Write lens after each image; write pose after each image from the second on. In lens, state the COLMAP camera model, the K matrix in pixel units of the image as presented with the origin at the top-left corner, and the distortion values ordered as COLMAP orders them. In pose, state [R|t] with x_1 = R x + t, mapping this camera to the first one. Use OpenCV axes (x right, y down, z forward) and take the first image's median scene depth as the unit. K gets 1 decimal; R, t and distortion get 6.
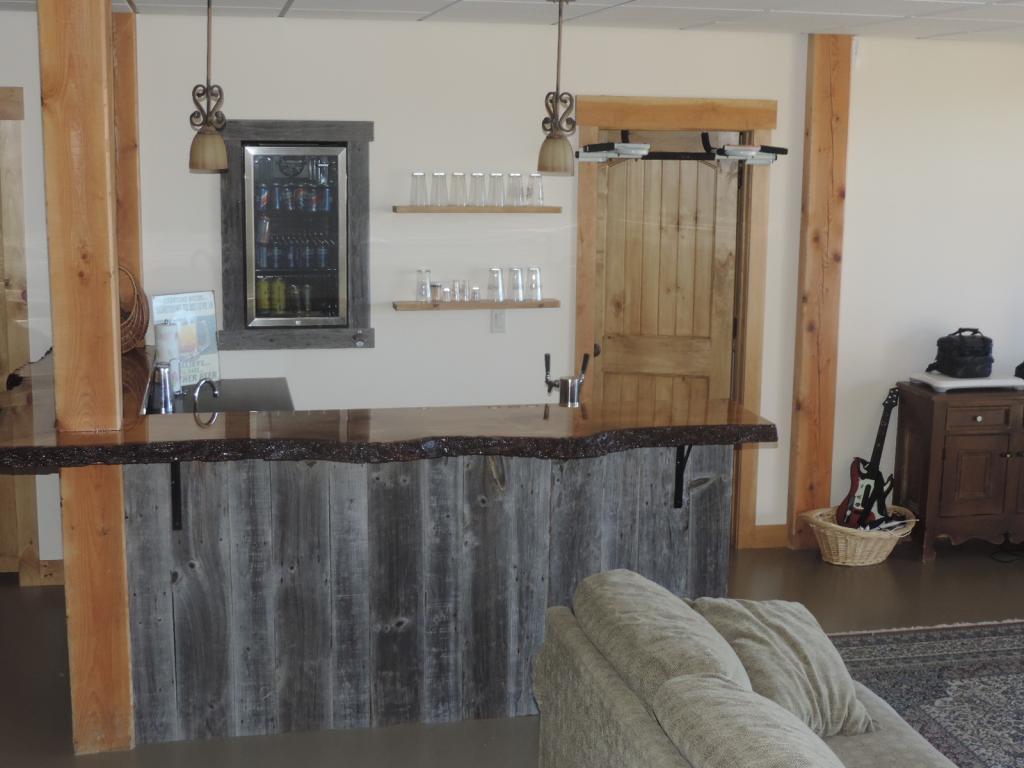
lens RADIAL K [[1375.3, 0, 512.0], [0, 1375.3, 384.0], [0, 0, 1]] dist [-0.073590, -0.005820]
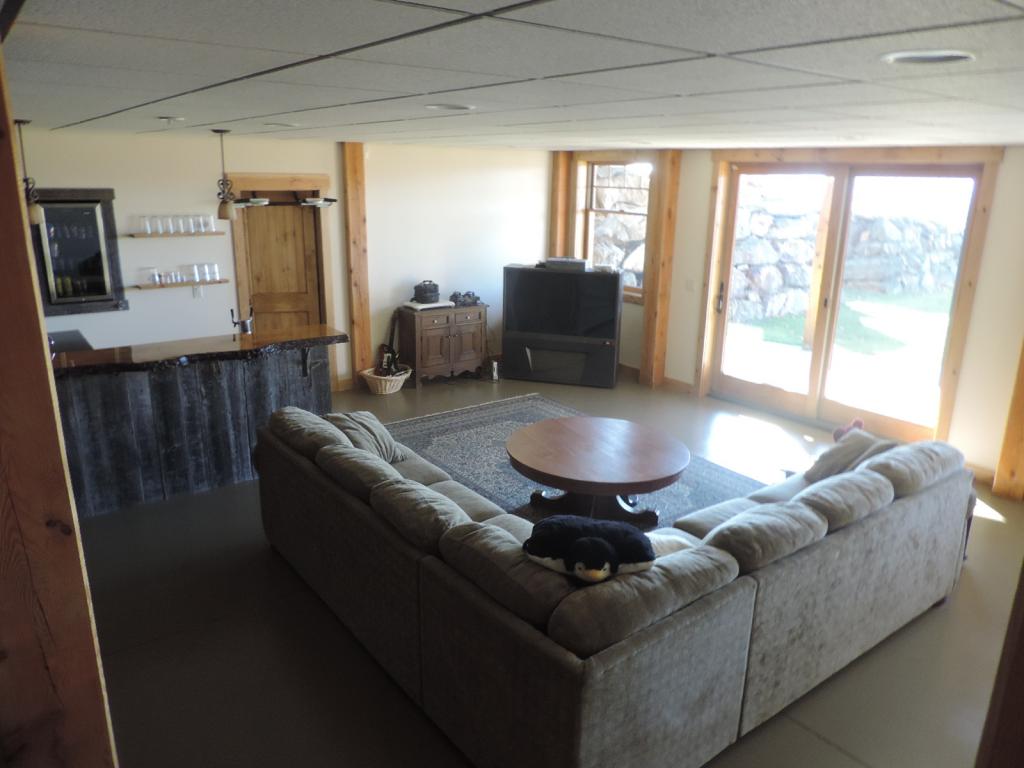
lens RADIAL K [[732.2, 0, 512.0], [0, 732.2, 384.0], [0, 0, 1]] dist [-0.010641, -0.006875]
pose [[0.904338, -0.114598, 0.411145, -0.059659], [0.067659, 0.989591, 0.127008, -0.022012], [-0.421421, -0.087040, 0.902678, -0.176765]]
